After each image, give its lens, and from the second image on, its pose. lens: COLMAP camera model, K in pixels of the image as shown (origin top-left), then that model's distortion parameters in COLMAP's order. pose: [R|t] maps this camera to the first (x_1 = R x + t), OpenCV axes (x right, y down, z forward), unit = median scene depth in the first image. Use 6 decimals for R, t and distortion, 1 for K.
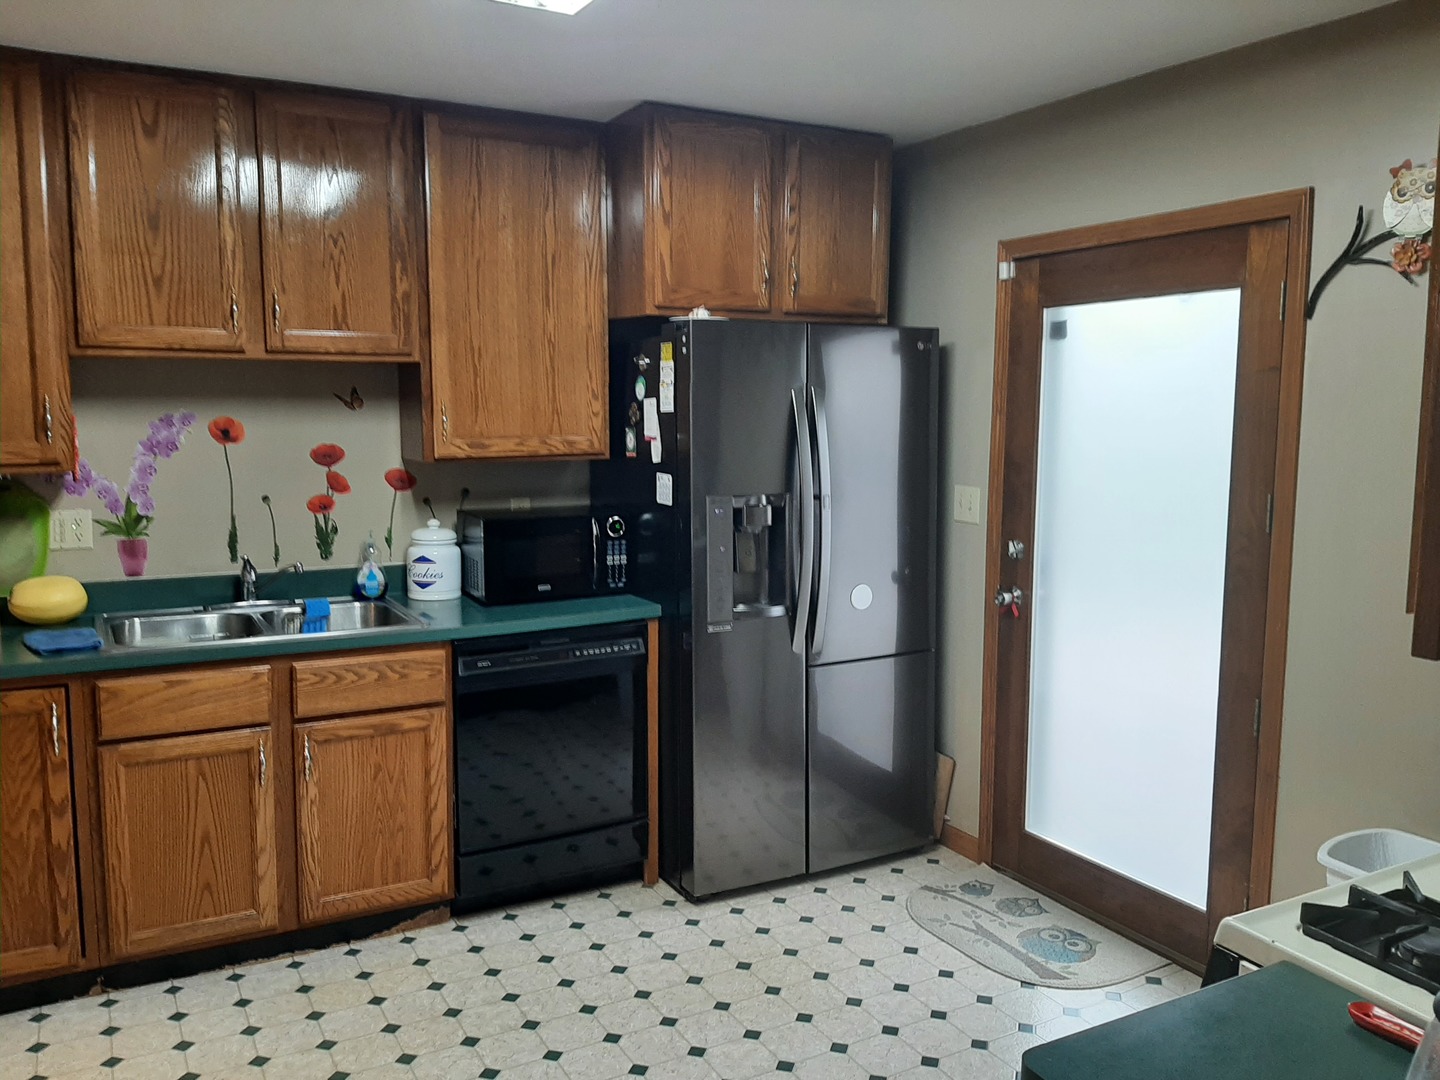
lens RADIAL K [[1130.6, 0, 729.6], [0, 1130.6, 534.9], [0, 0, 1]] dist [0.037265, -0.097375]
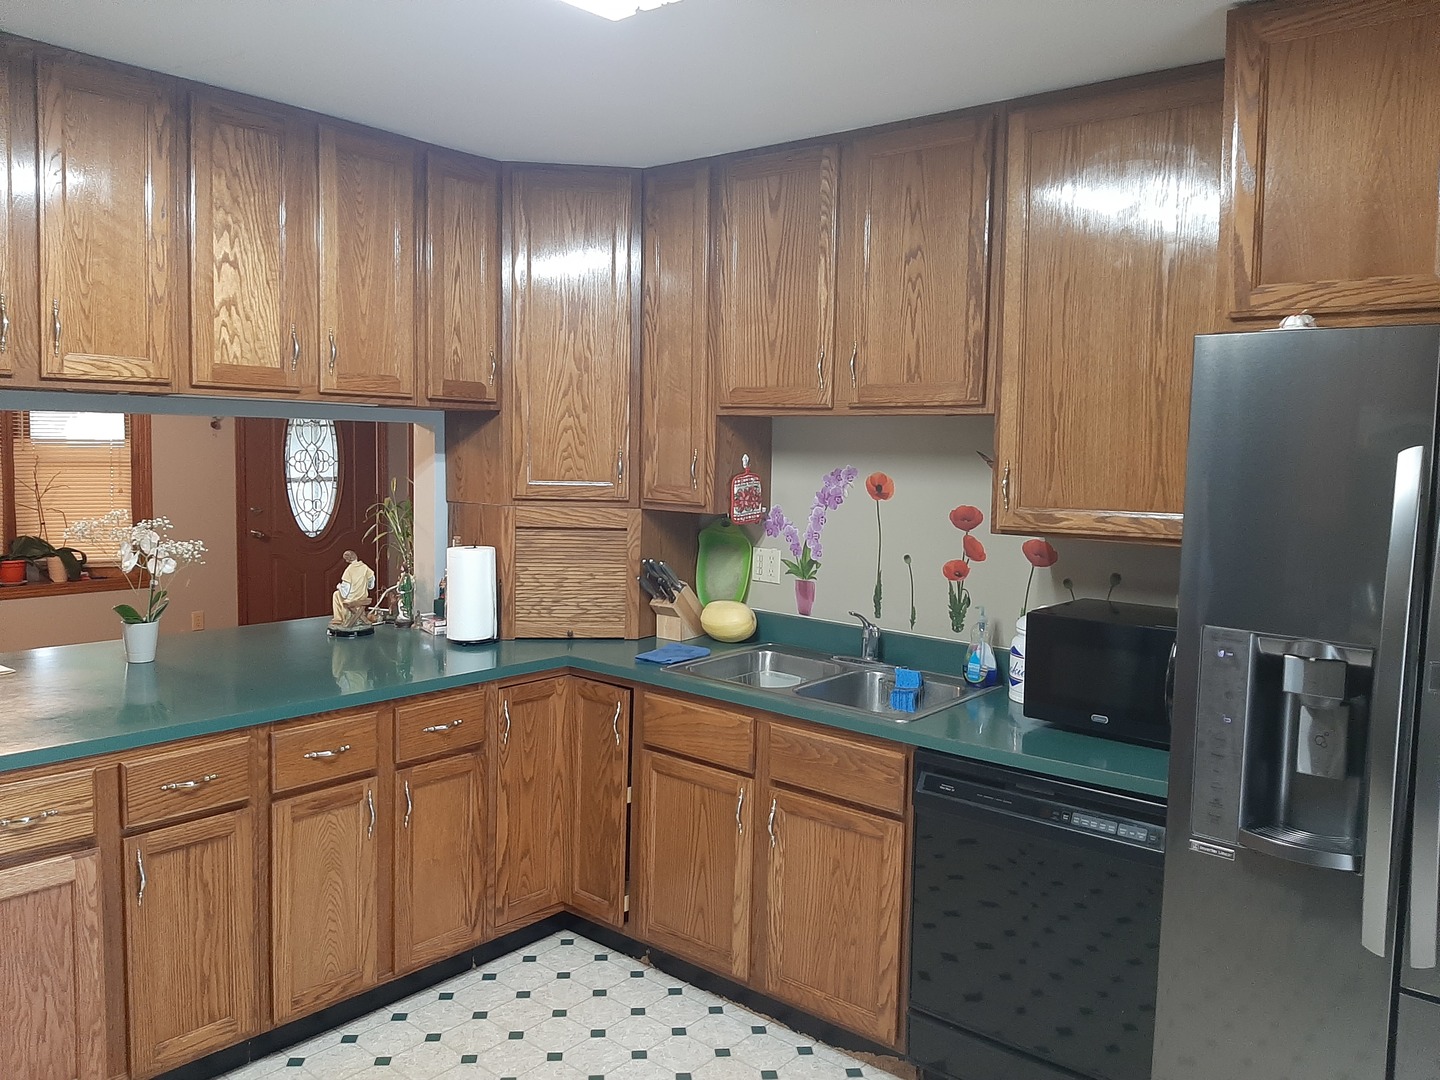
lens RADIAL K [[1130.6, 0, 747.7], [0, 1130.6, 522.9], [0, 0, 1]] dist [0.037265, -0.097375]
pose [[0.344746, 0.070770, -0.936024, 0.465230], [-0.125353, 0.991694, 0.028810, -0.076058], [0.930289, 0.107402, 0.350754, 0.560724]]
